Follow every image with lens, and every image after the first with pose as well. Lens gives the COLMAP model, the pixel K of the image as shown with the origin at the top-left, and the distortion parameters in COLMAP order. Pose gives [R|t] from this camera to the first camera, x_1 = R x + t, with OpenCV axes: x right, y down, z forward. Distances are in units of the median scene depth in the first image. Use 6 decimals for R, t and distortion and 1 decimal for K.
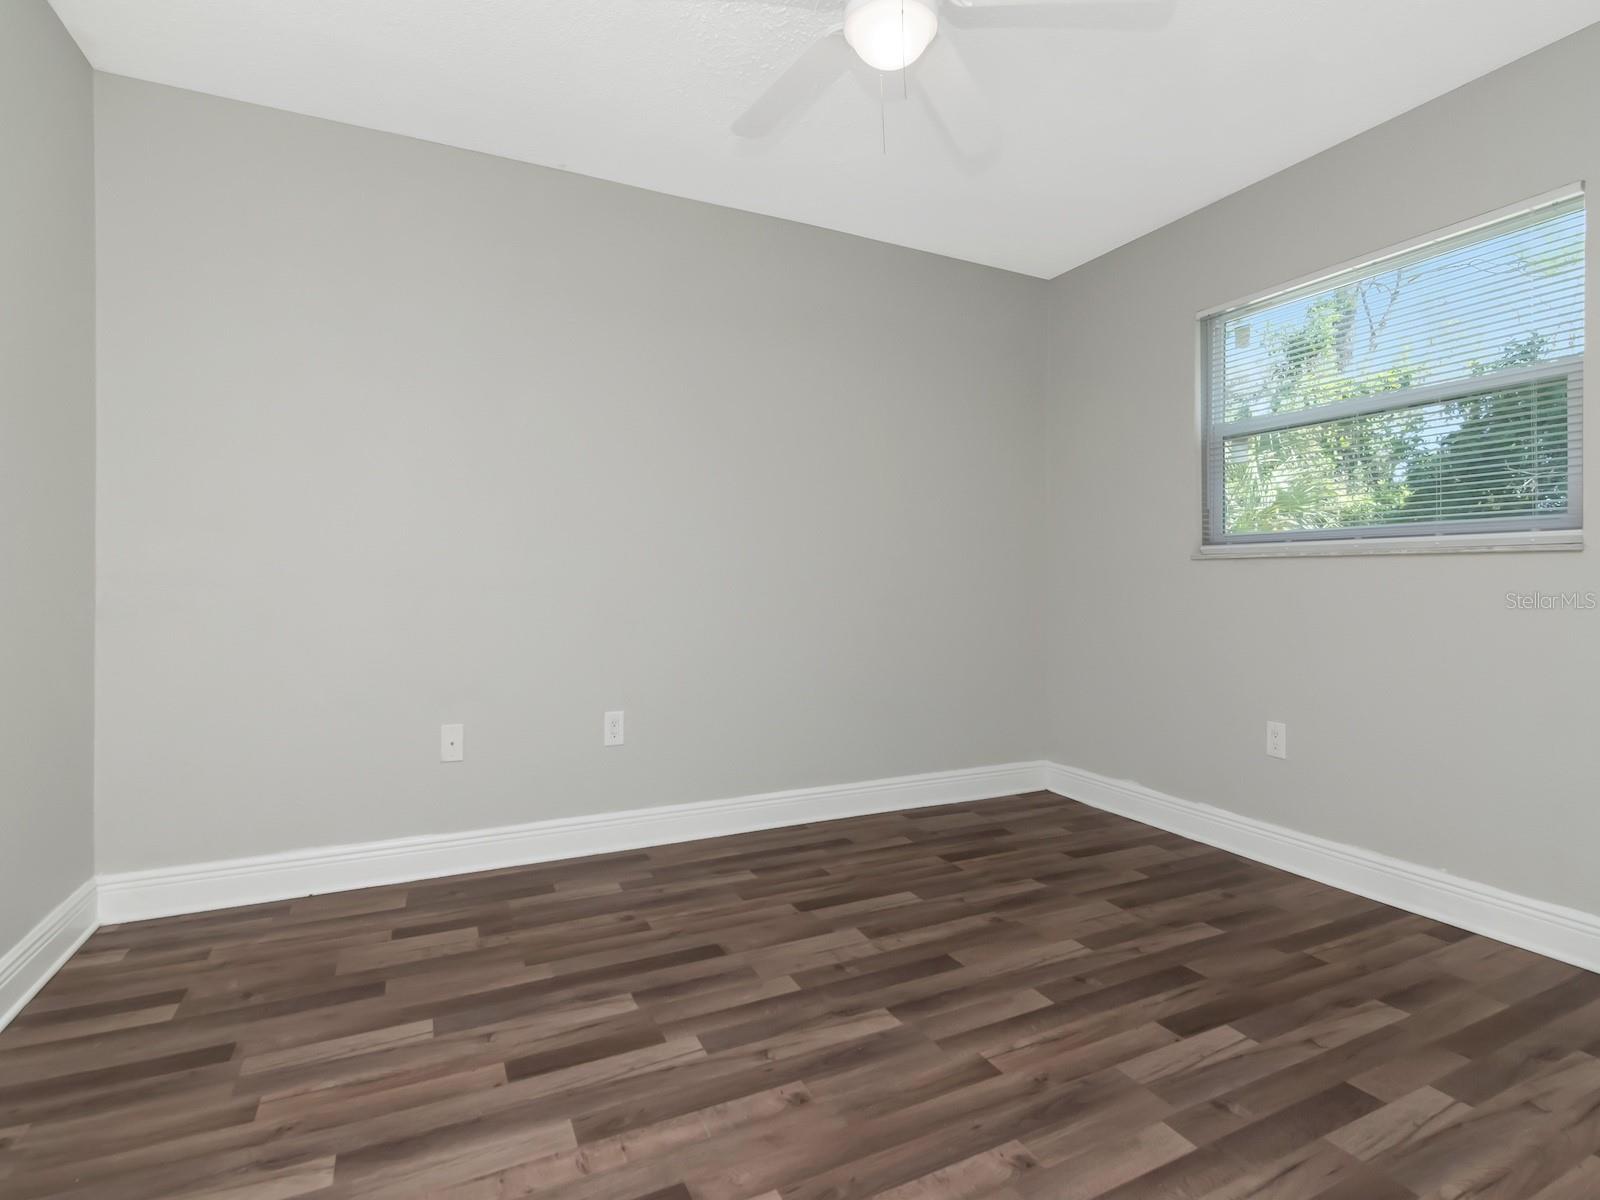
lens RADIAL K [[781.9, 0, 800.0], [0, 781.9, 600.0], [0, 0, 1]] dist [0.000937, -0.000862]
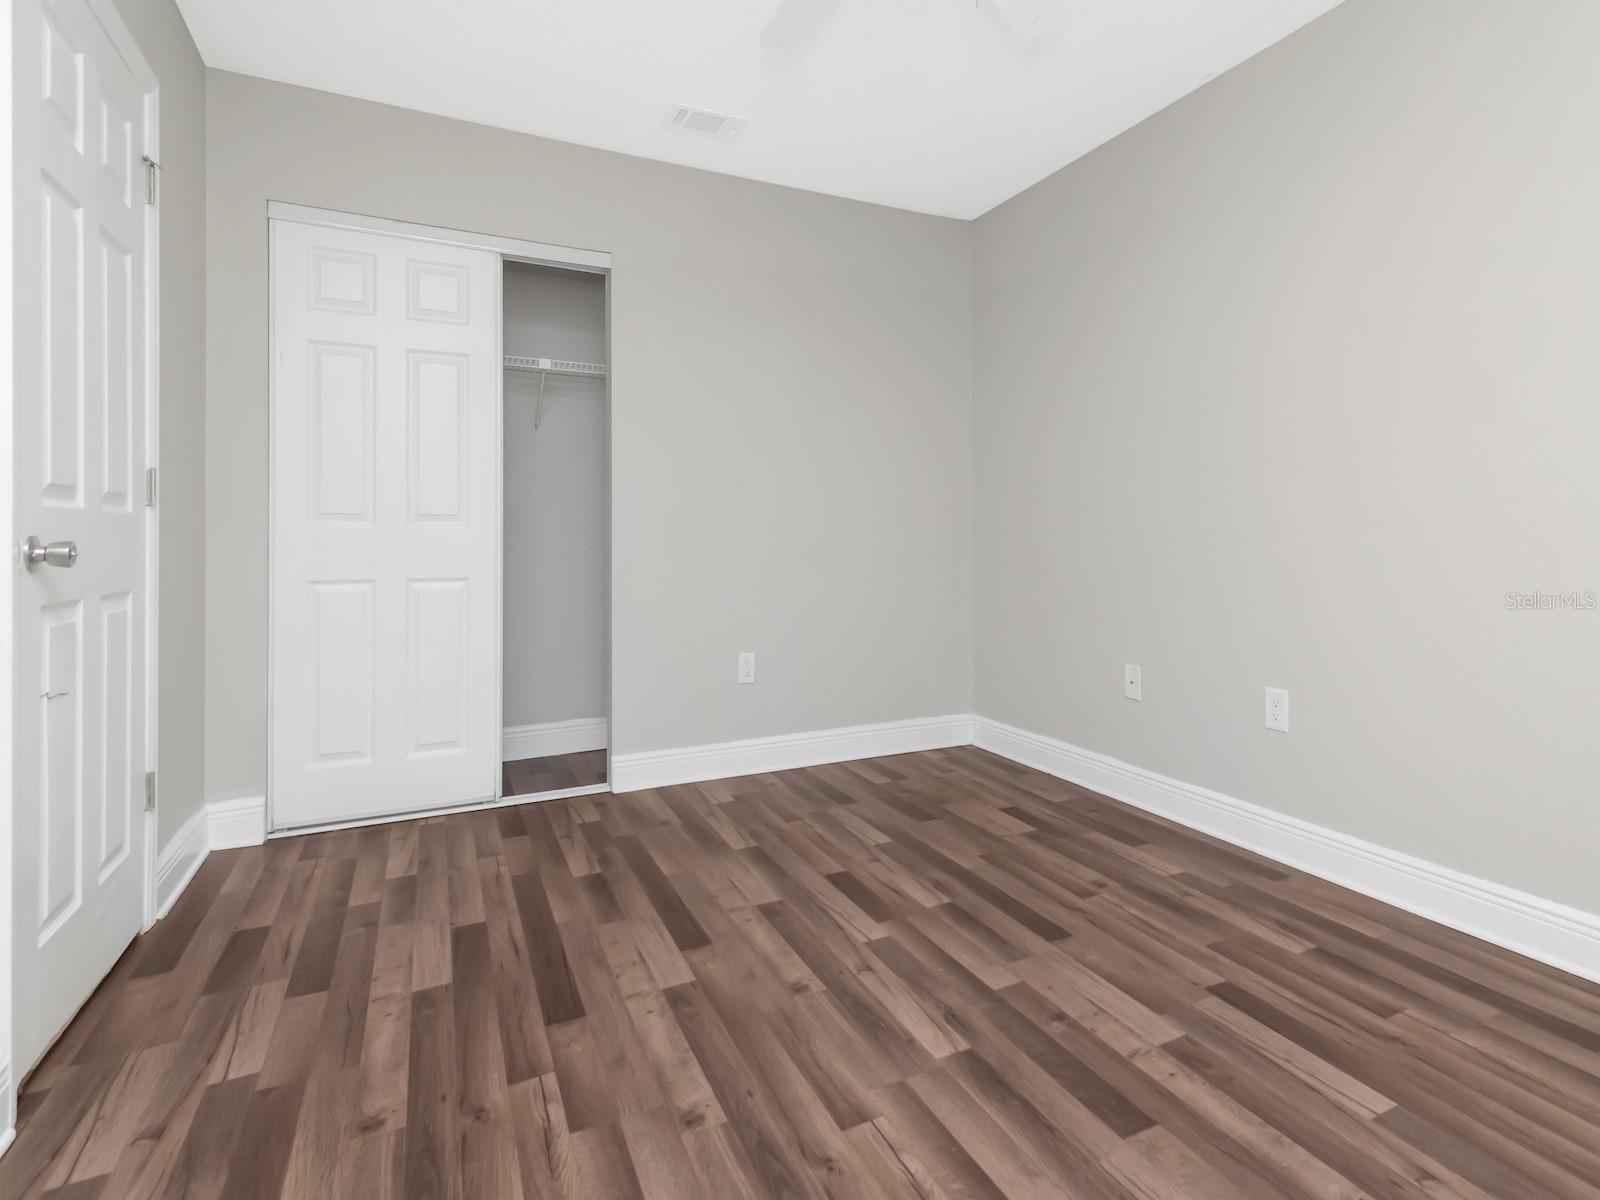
lens RADIAL K [[781.9, 0, 800.0], [0, 781.9, 600.0], [0, 0, 1]] dist [0.000937, -0.000862]
pose [[-0.000099, 0.075193, -0.997169, 0.824513], [-0.020944, 0.996950, 0.075179, 0.010240], [0.999781, 0.020892, 0.001476, 0.774094]]
